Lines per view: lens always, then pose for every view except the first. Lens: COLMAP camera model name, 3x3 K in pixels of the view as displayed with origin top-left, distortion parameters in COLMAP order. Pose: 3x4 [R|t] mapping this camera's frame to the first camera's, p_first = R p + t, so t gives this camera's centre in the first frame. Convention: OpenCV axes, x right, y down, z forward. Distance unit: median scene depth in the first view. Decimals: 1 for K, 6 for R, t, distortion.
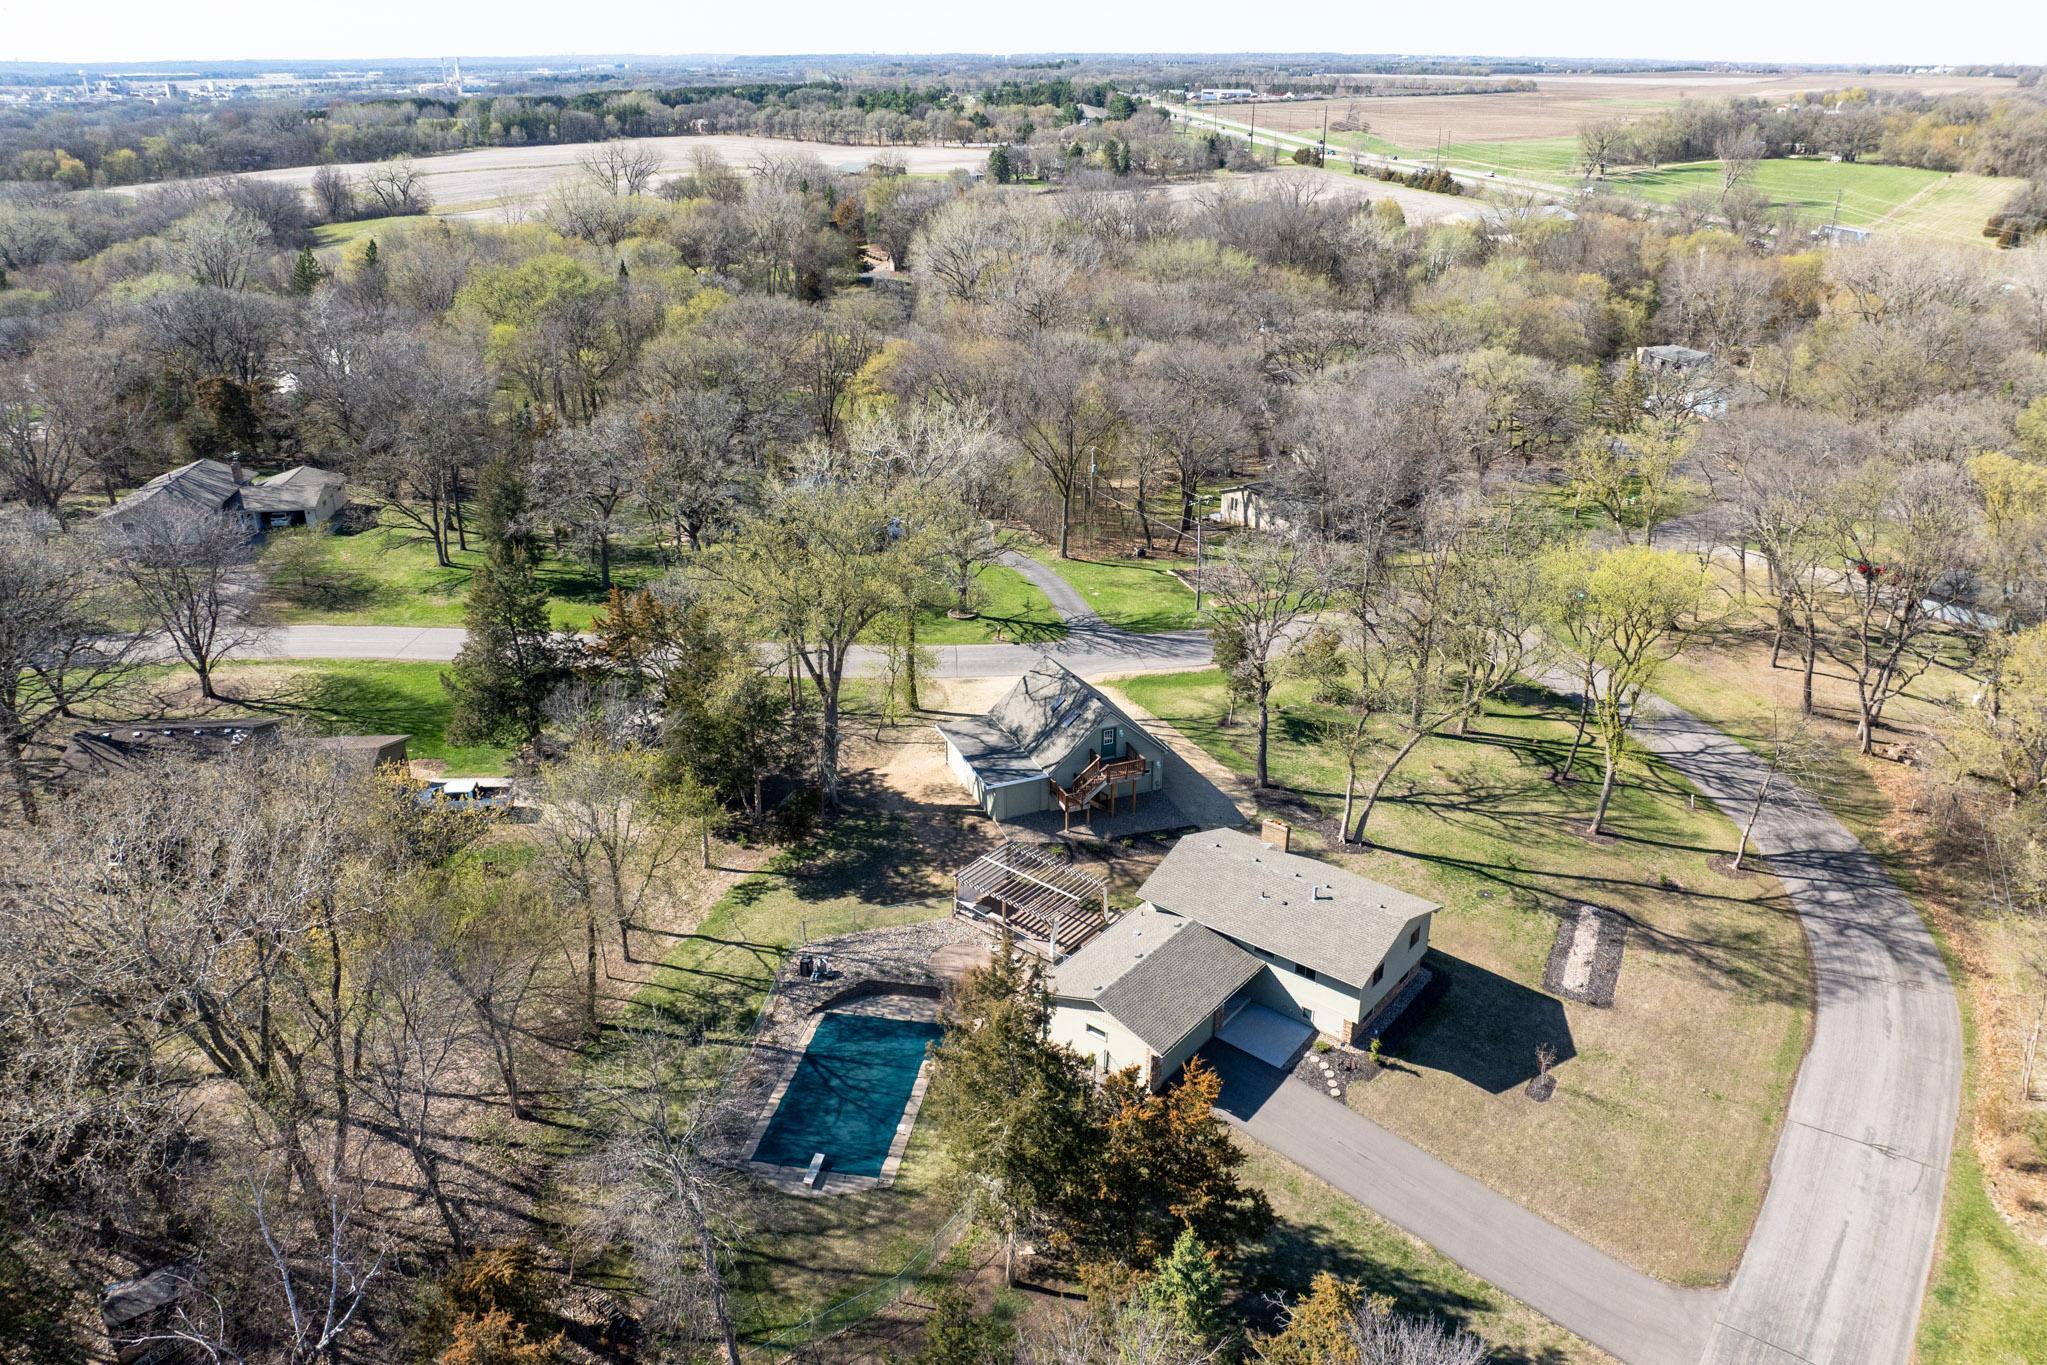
lens RADIAL K [[1450.6, 0, 1023.5], [0, 1450.6, 682.5], [0, 0, 1]] dist [-0.046889, 0.006724]
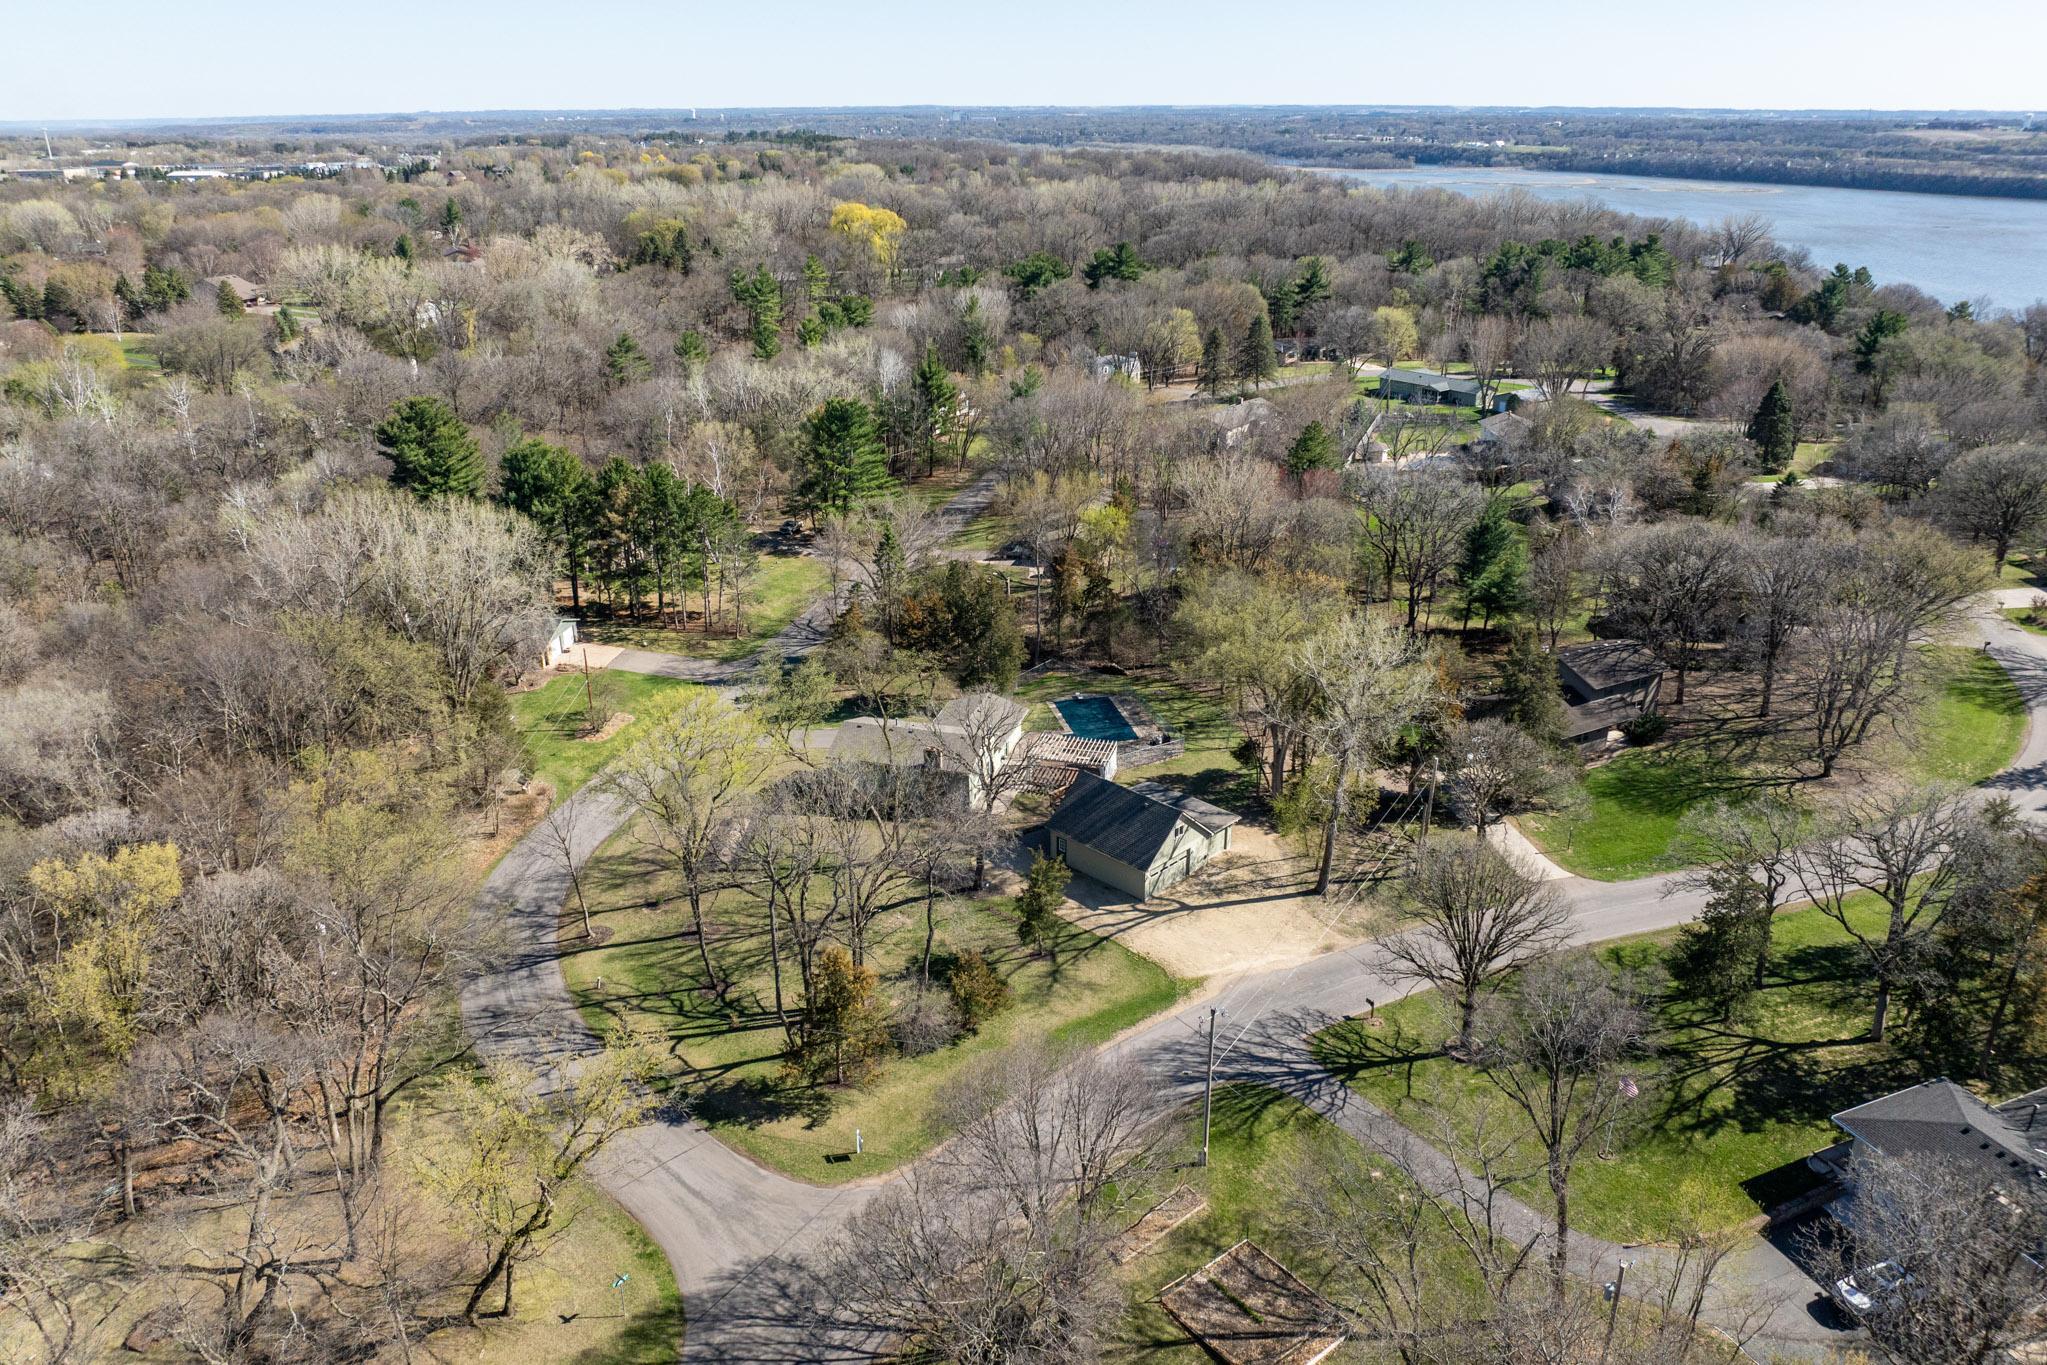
lens RADIAL K [[1395.3, 0, 1023.5], [0, 1395.3, 682.5], [0, 0, 1]] dist [0.002500, 0.005910]
pose [[-0.918613, 0.138539, -0.370078, 0.657658], [-0.166912, 0.712847, 0.681168, -1.023302], [0.358177, 0.687500, -0.631706, 1.997330]]
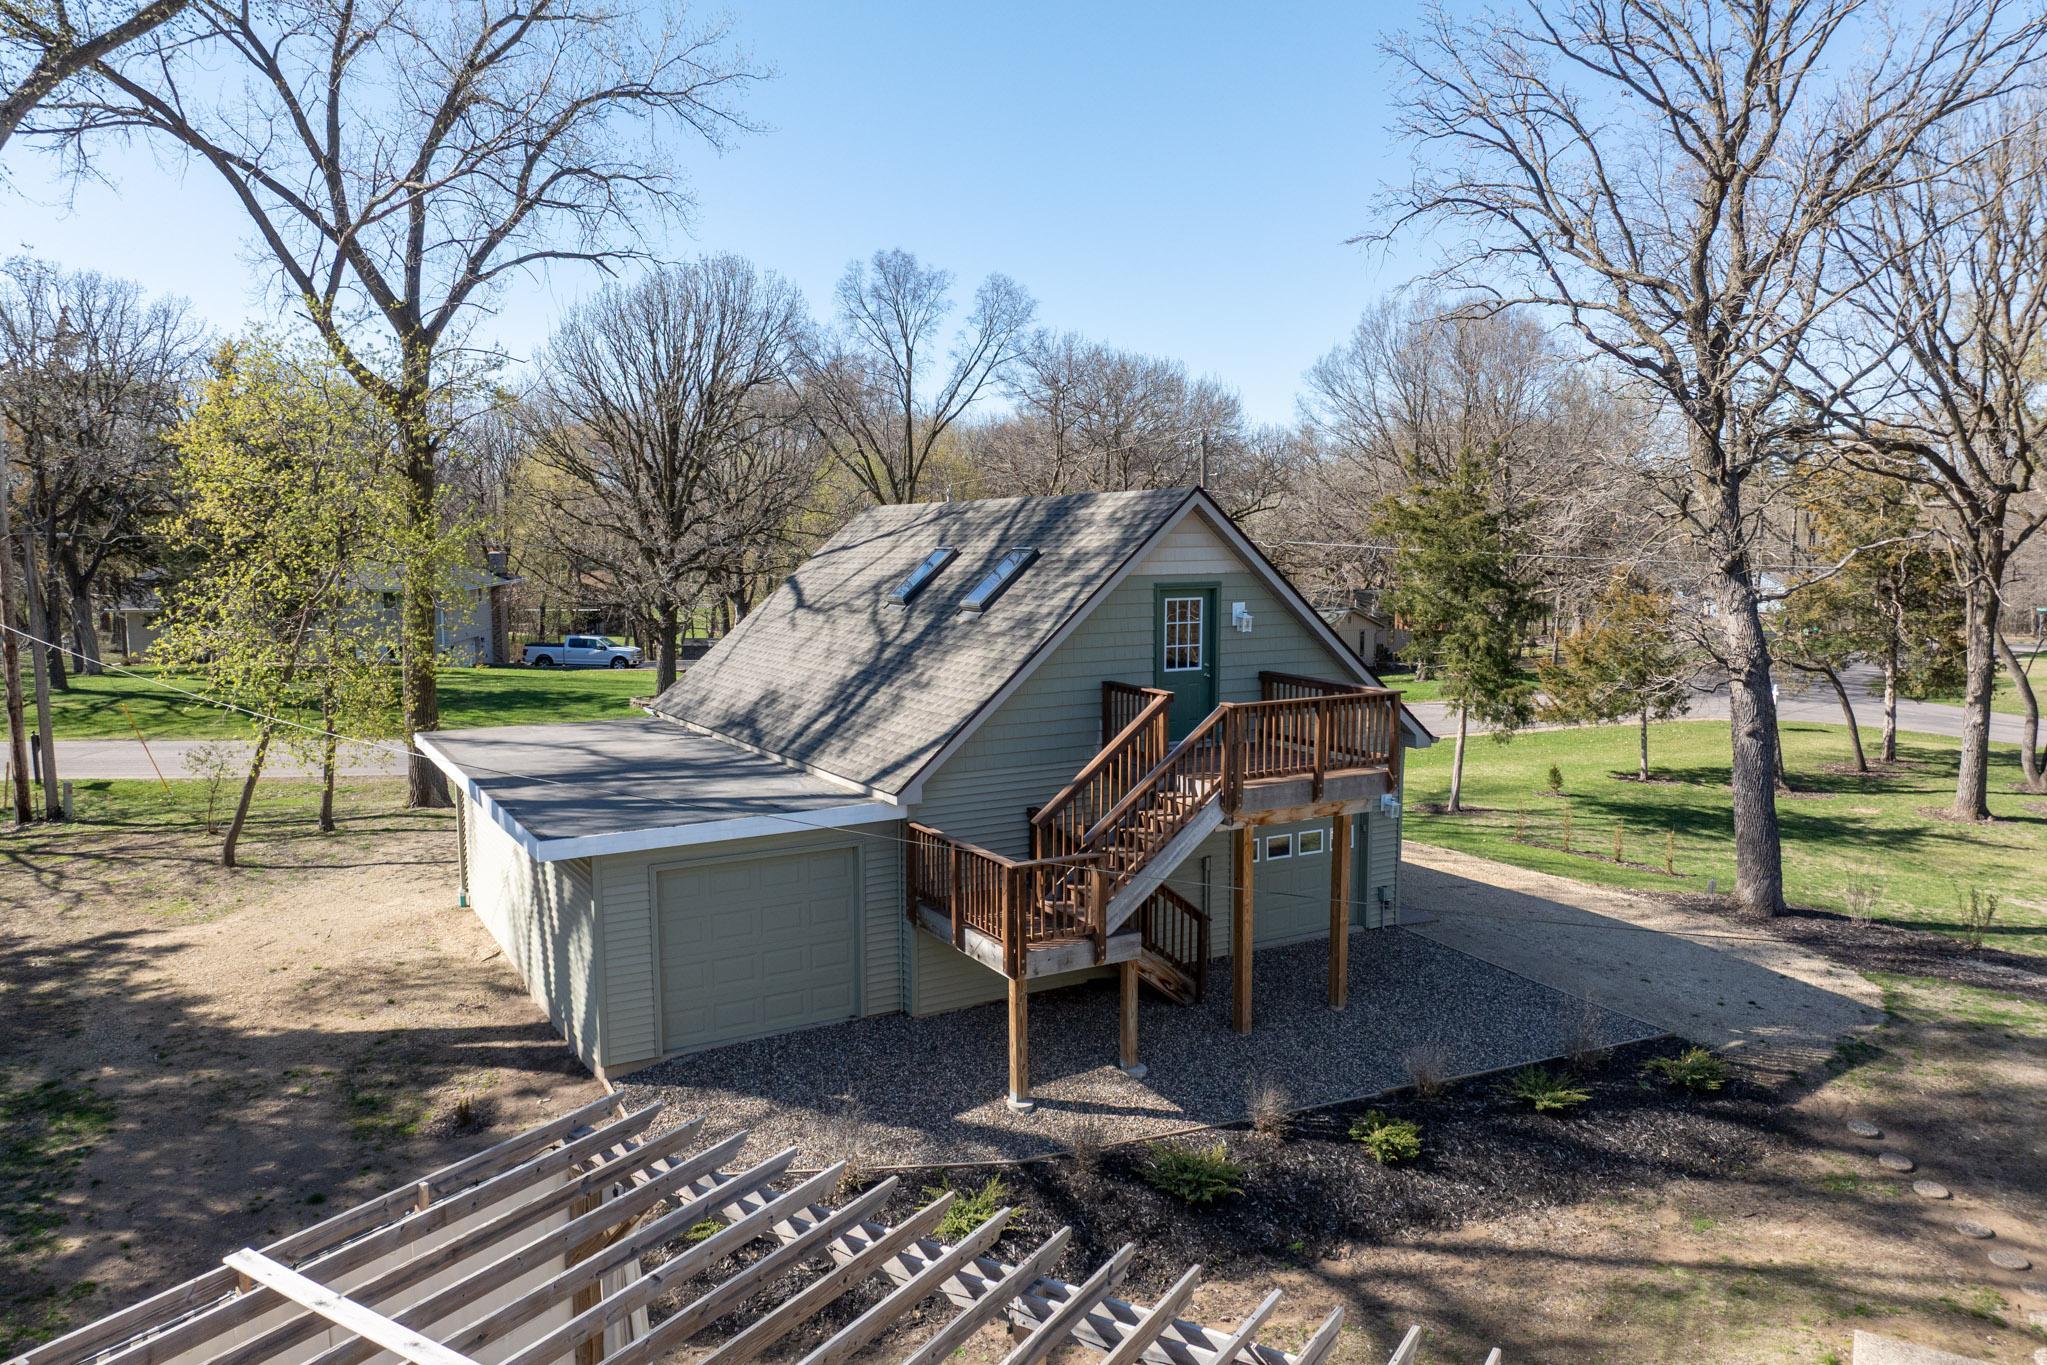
lens RADIAL K [[1450.6, 0, 1023.5], [0, 1450.6, 682.5], [0, 0, 1]] dist [-0.046889, 0.006724]
pose [[0.990416, -0.015187, 0.137279, 0.008643], [0.056078, 0.952539, -0.299207, 0.123671], [-0.126219, 0.304038, 0.944261, 0.958650]]
